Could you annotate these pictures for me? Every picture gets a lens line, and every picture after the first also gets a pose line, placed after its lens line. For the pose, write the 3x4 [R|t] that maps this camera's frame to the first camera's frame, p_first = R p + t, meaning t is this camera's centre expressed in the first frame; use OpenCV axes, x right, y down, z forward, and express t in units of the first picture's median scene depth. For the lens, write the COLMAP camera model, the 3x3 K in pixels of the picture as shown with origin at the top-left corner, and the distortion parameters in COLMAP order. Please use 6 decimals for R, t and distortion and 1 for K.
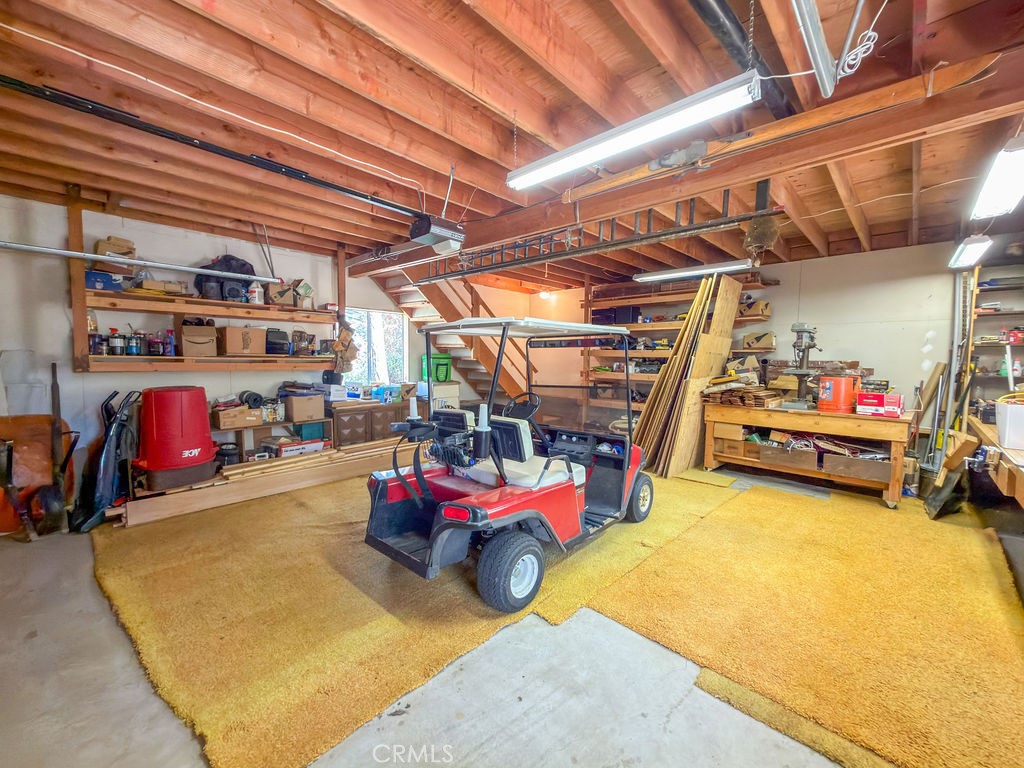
lens RADIAL K [[411.1, 0, 510.3], [0, 411.1, 382.2], [0, 0, 1]] dist [0.000840, 0.000109]
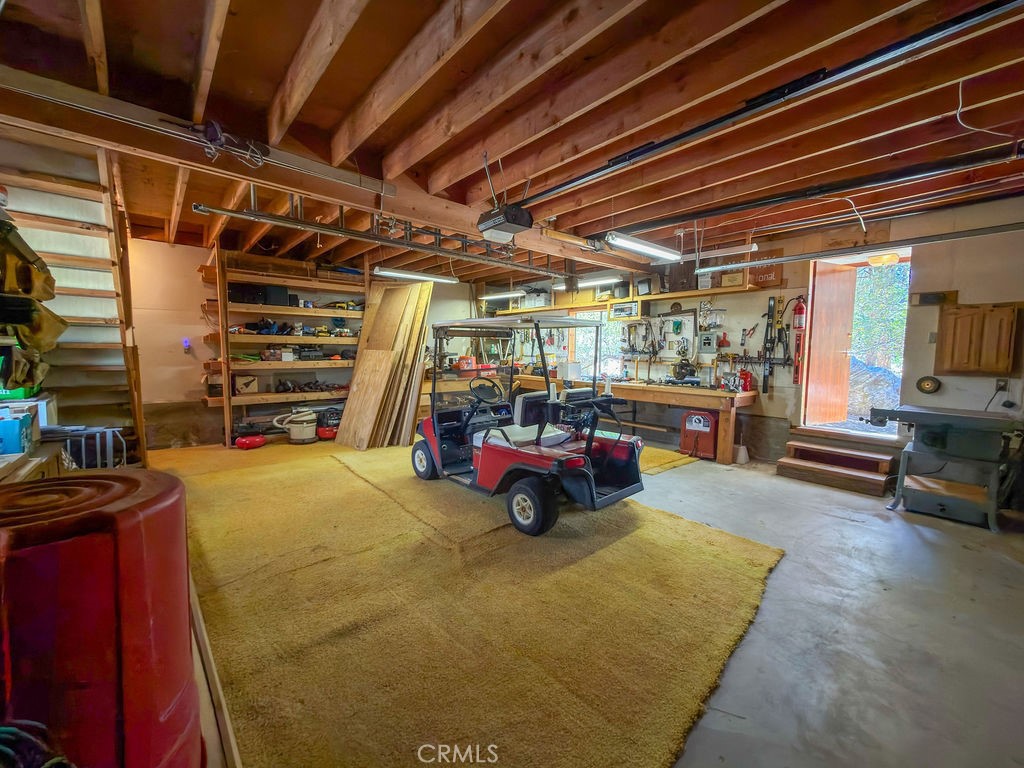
lens RADIAL K [[411.1, 0, 510.3], [0, 411.1, 382.2], [0, 0, 1]] dist [0.000840, 0.000109]
pose [[0.086774, -0.080972, 0.992932, -0.830821], [0.048796, 0.995841, 0.076945, -0.032249], [-0.995032, 0.041774, 0.090365, 0.634400]]
